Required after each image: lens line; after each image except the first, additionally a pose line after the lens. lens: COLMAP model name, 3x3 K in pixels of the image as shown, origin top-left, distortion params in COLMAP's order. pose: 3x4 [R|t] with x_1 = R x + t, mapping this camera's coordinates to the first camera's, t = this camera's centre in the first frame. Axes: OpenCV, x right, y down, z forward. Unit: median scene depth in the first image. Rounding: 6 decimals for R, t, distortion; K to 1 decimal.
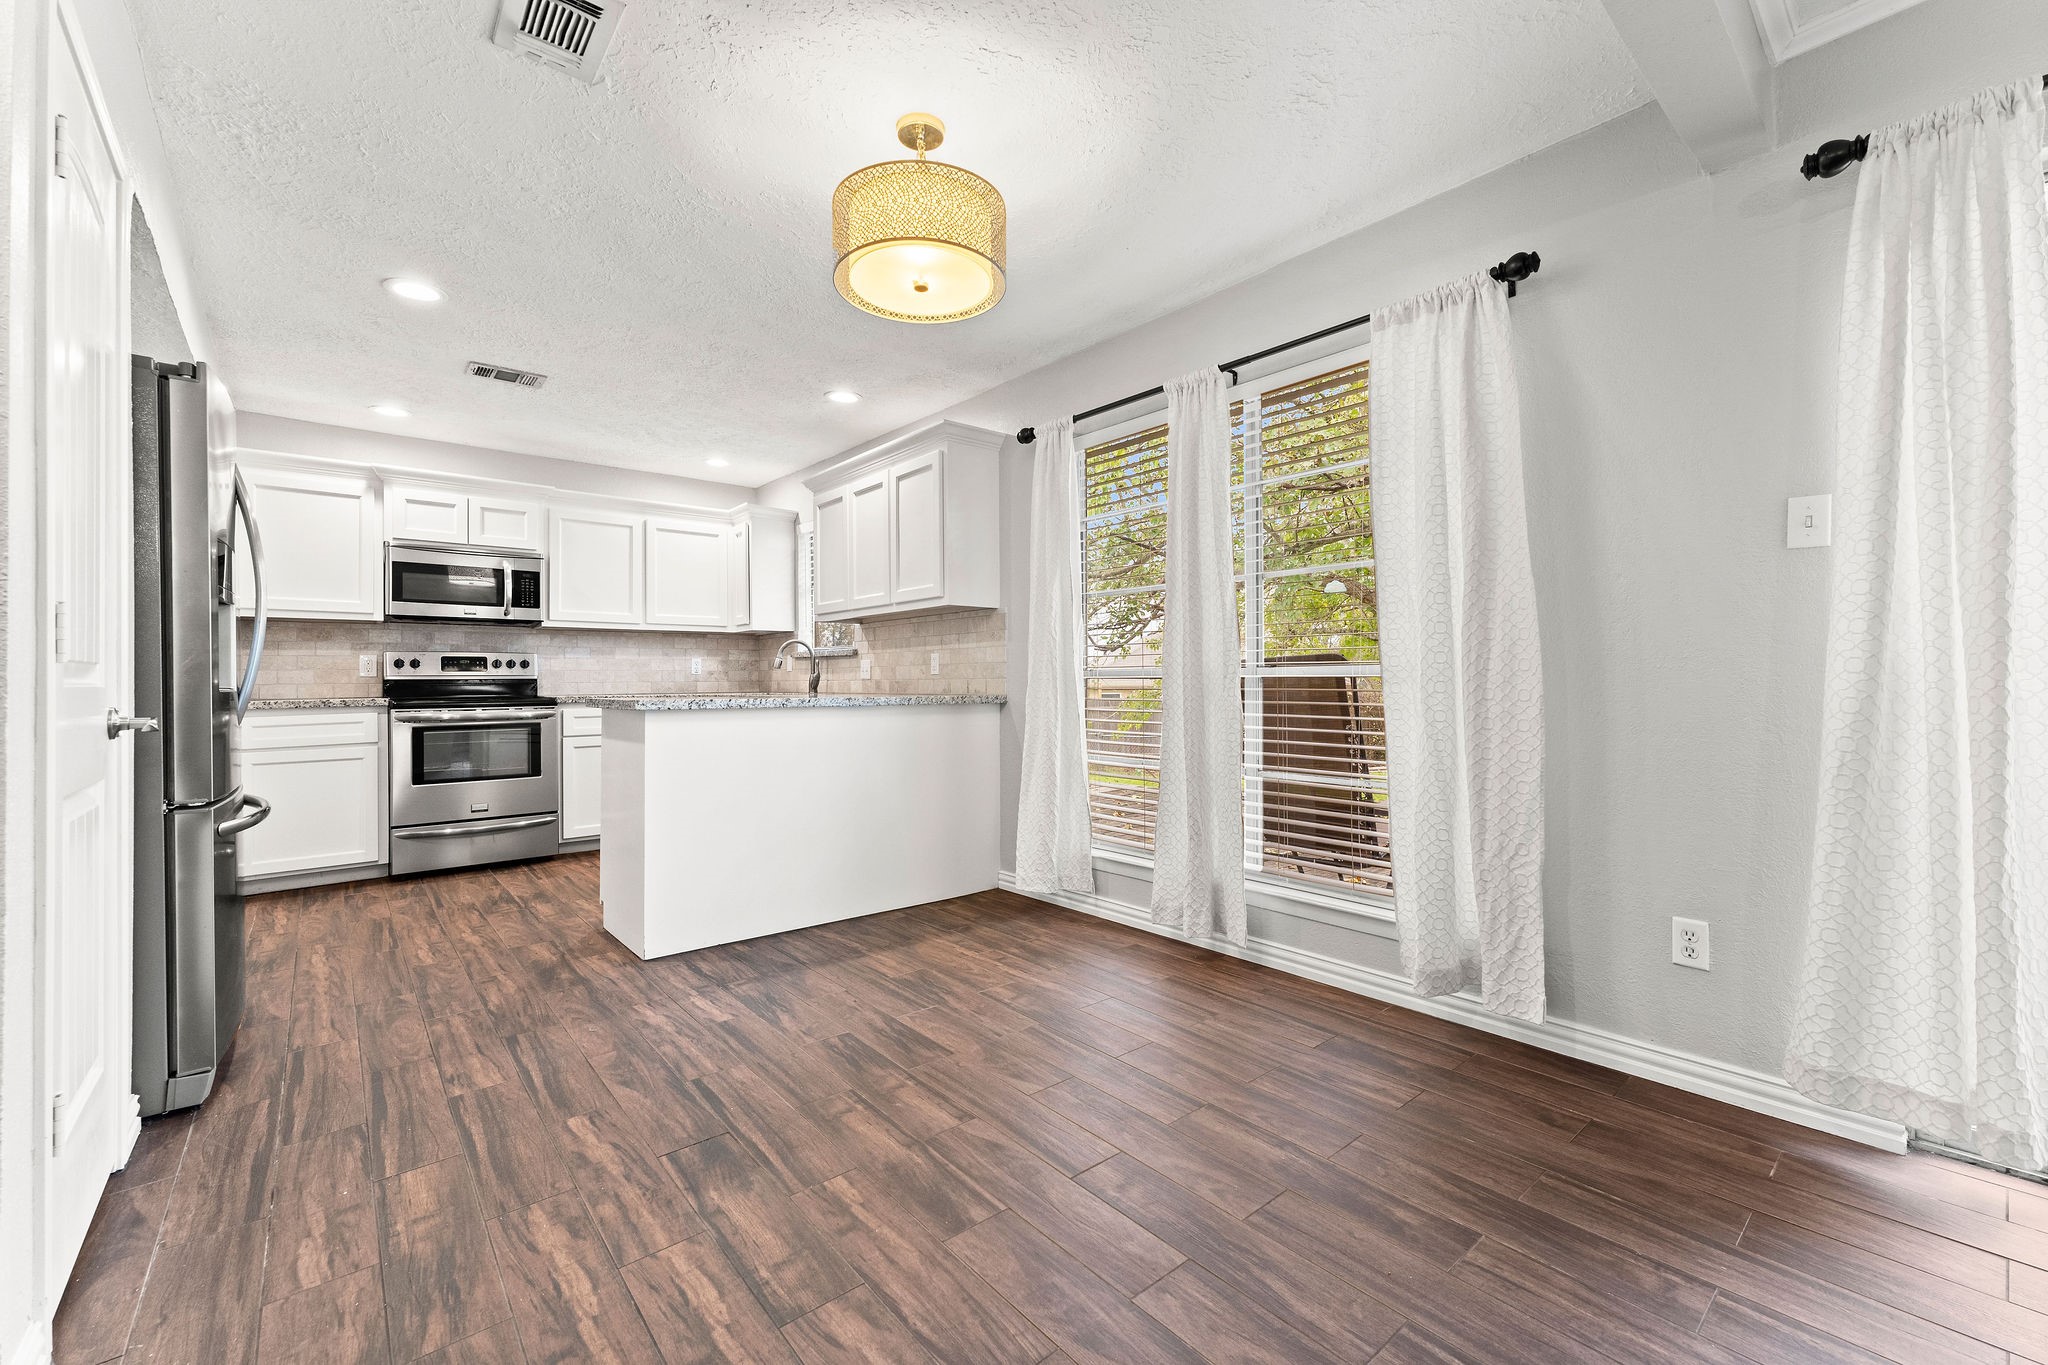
lens RADIAL K [[841.7, 0, 1030.9], [0, 841.7, 681.4], [0, 0, 1]] dist [0.001497, 0.000764]
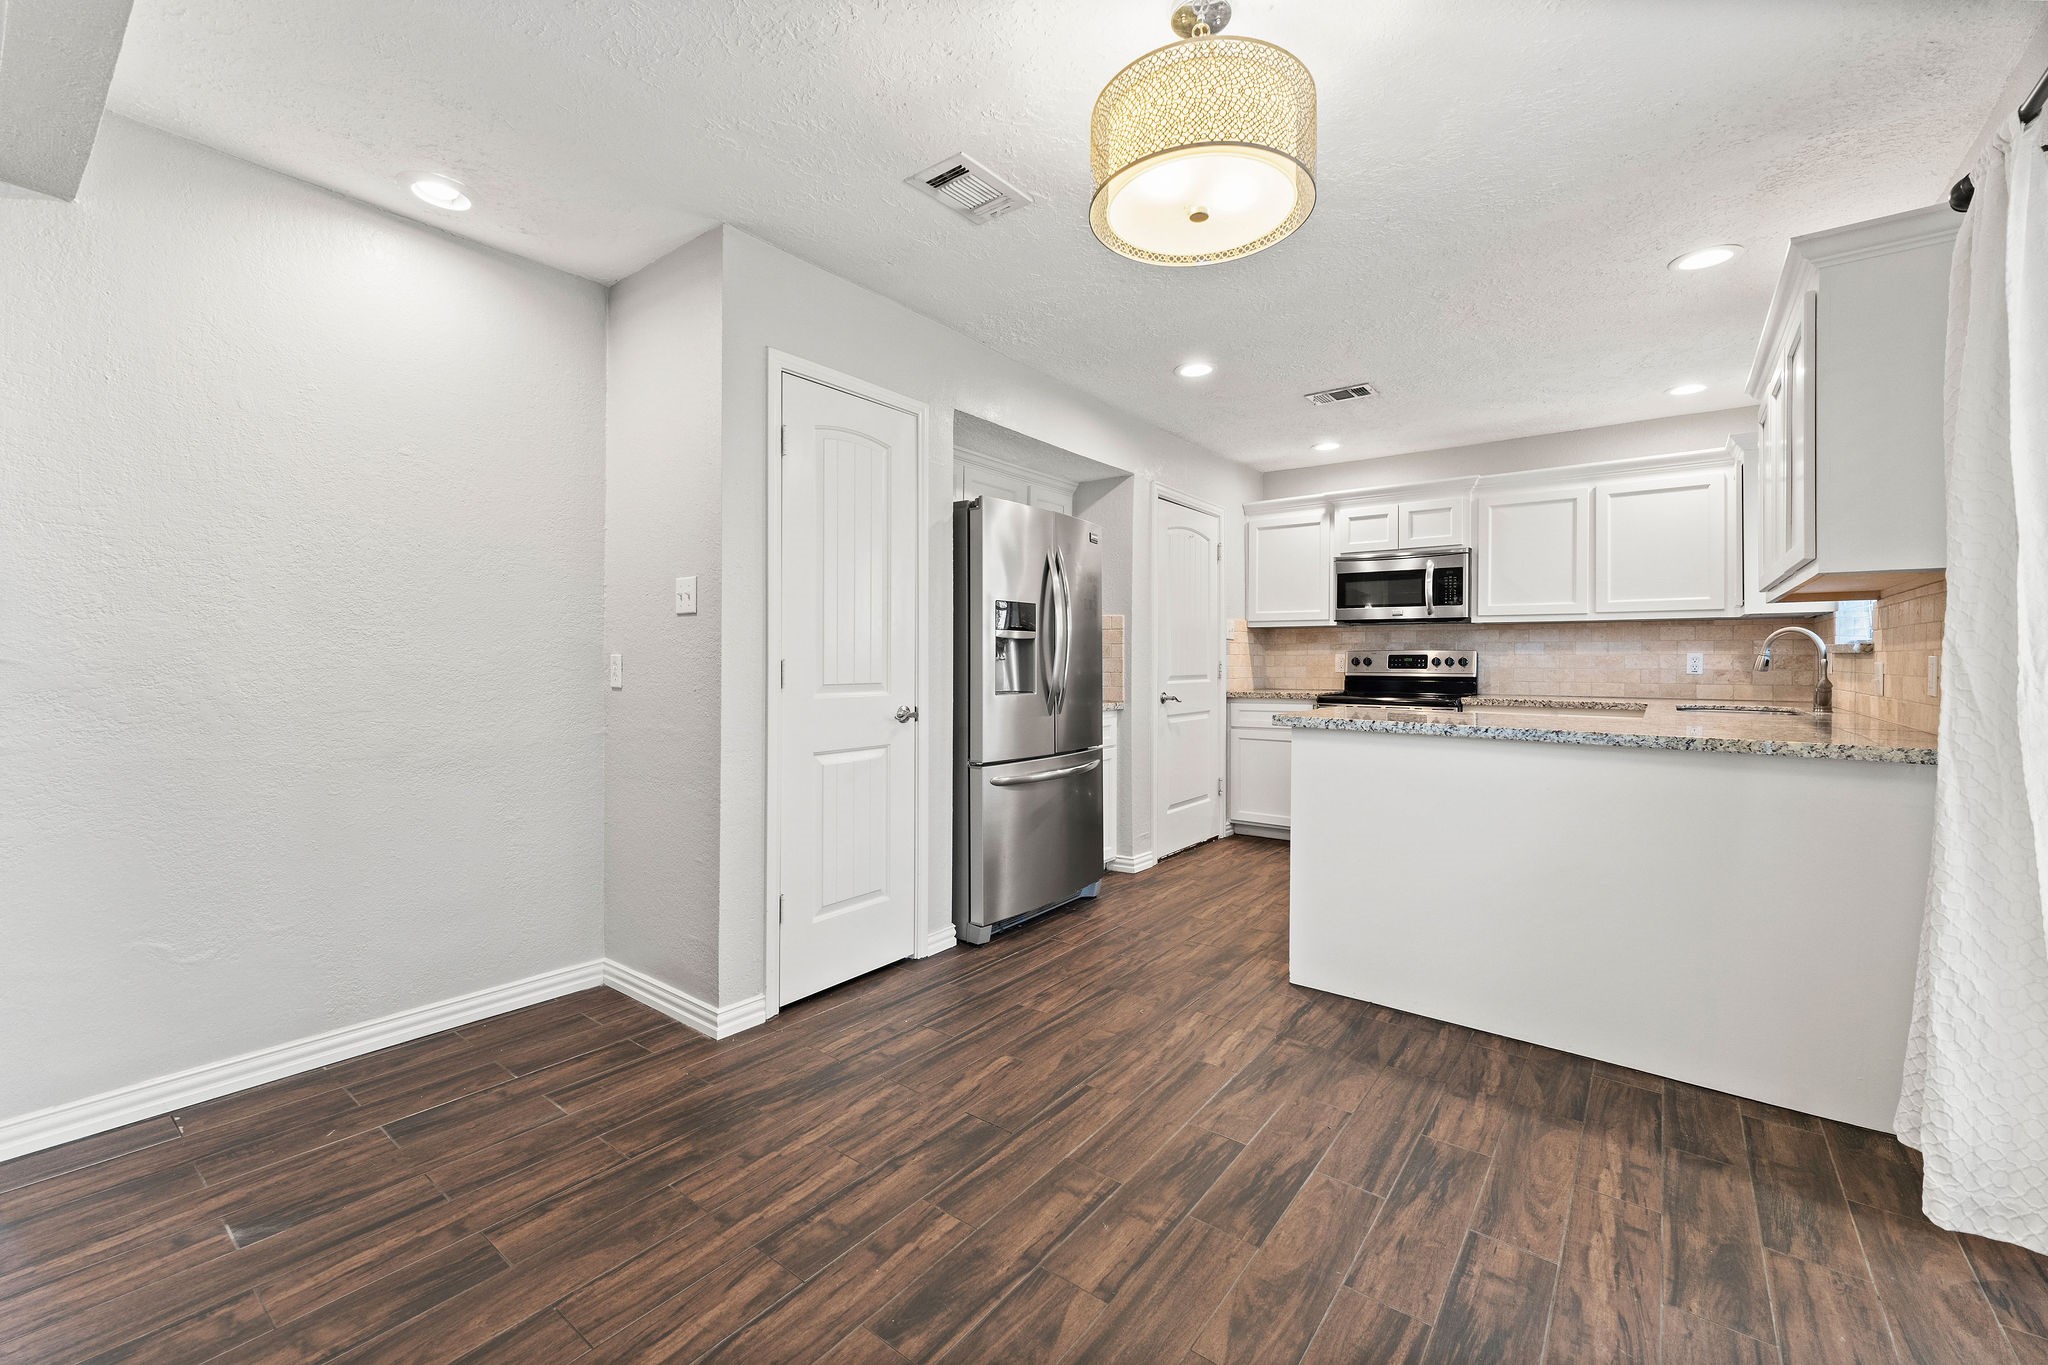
lens RADIAL K [[841.7, 0, 1000.0], [0, 841.7, 655.8], [0, 0, 1]] dist [0.001497, 0.000764]
pose [[0.189296, 0.004123, -0.981911, 0.450606], [-0.004255, 0.999985, 0.003379, -0.050240], [0.981911, 0.003539, 0.189311, 0.509466]]
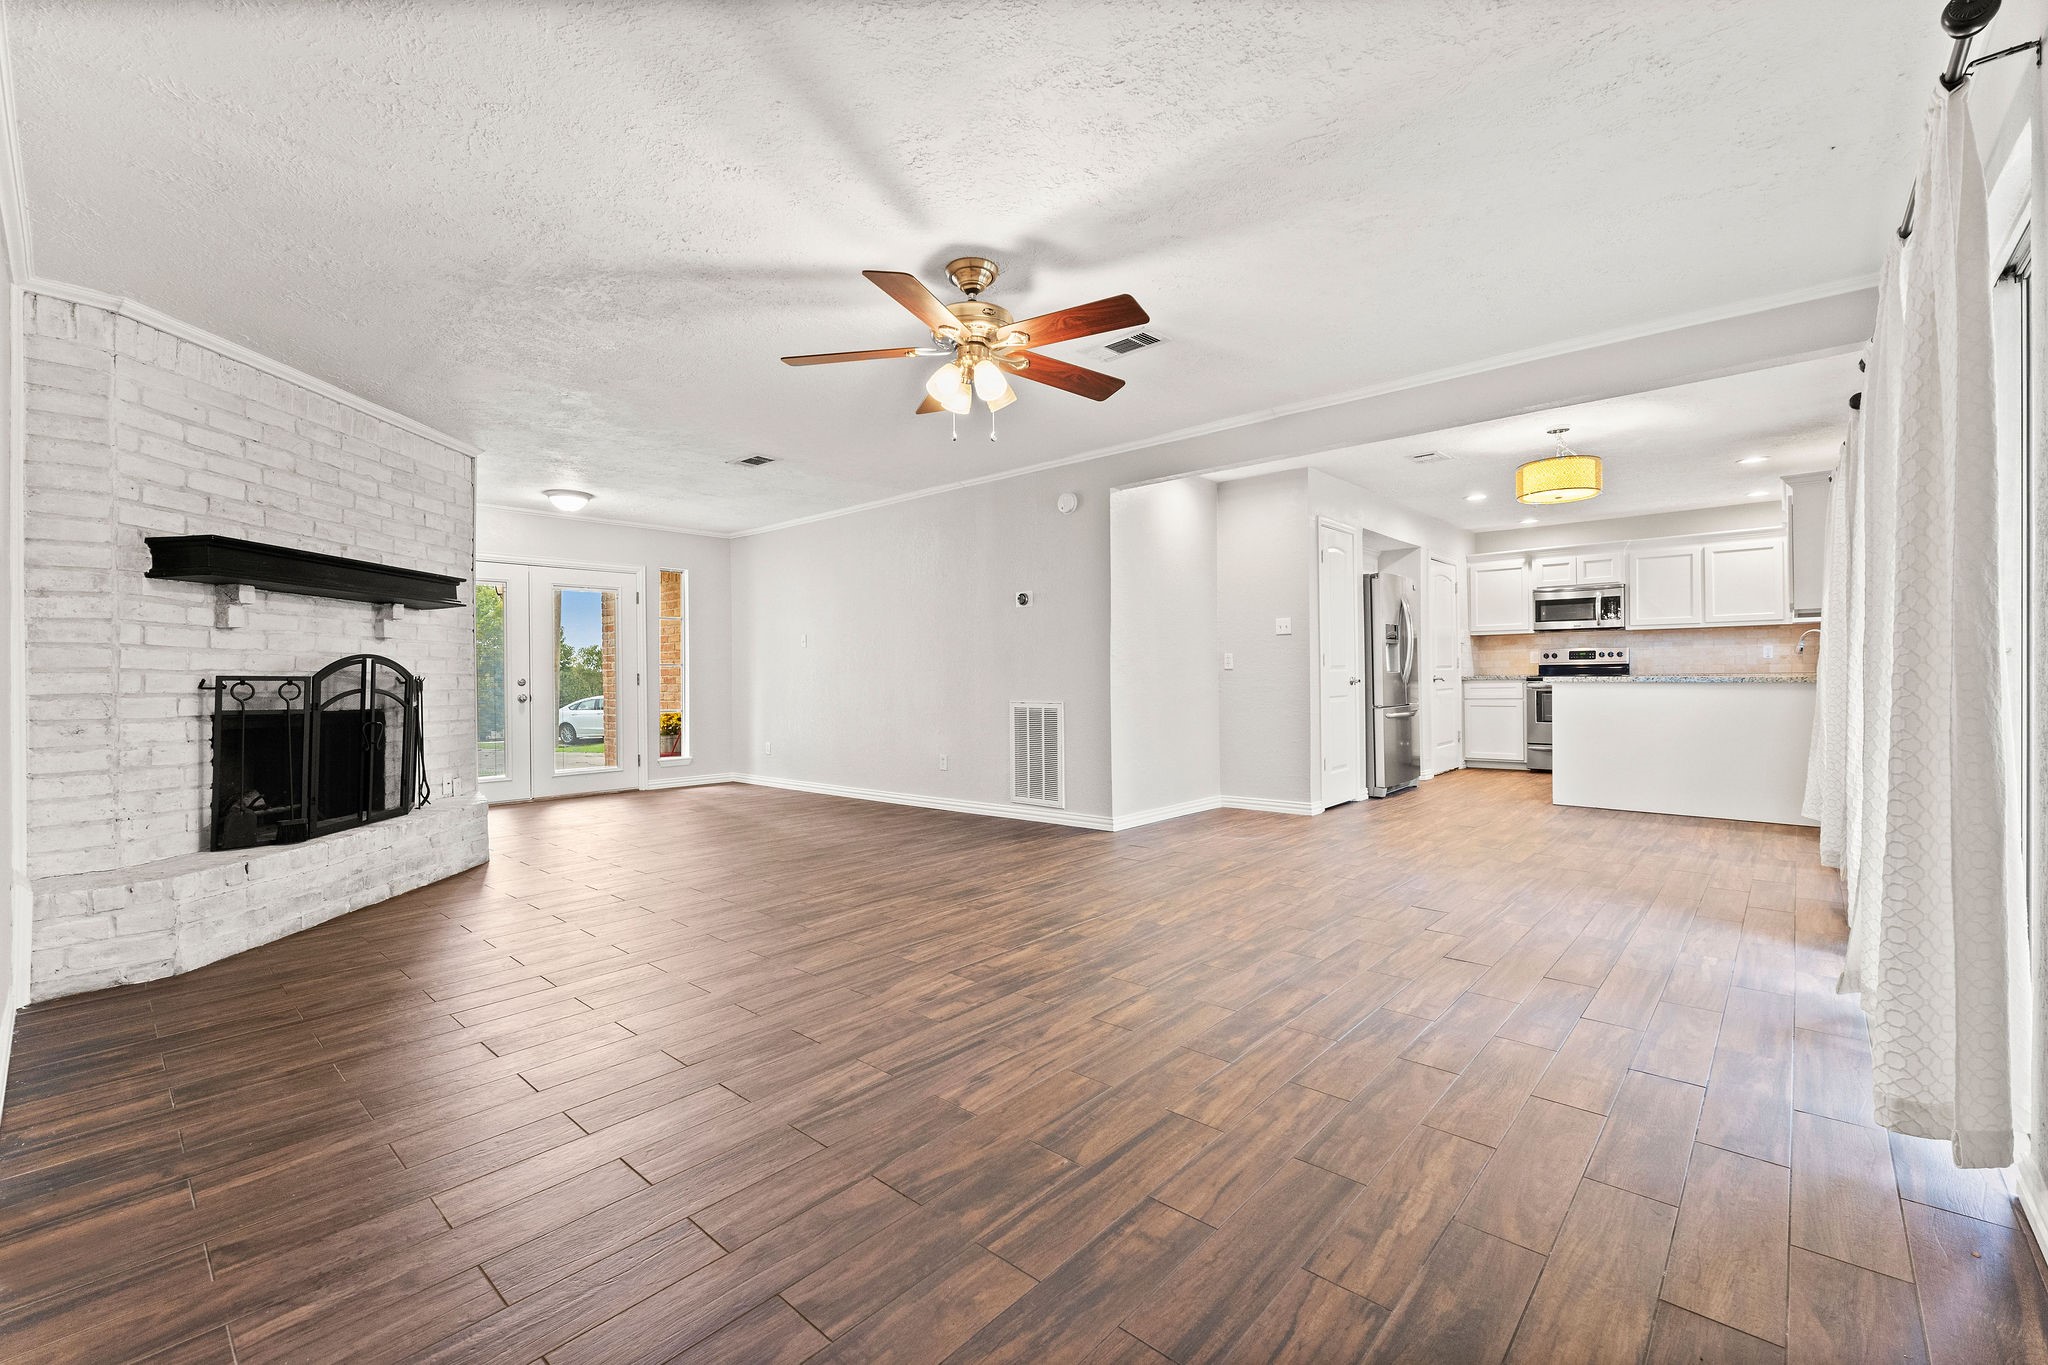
lens RADIAL K [[841.7, 0, 1033.9], [0, 841.7, 671.9], [0, 0, 1]] dist [0.001497, 0.000764]
pose [[0.126283, 0.002965, -0.991990, 1.437590], [0.012635, 0.999910, 0.004597, -0.015208], [0.991914, -0.013114, 0.126234, -0.490289]]
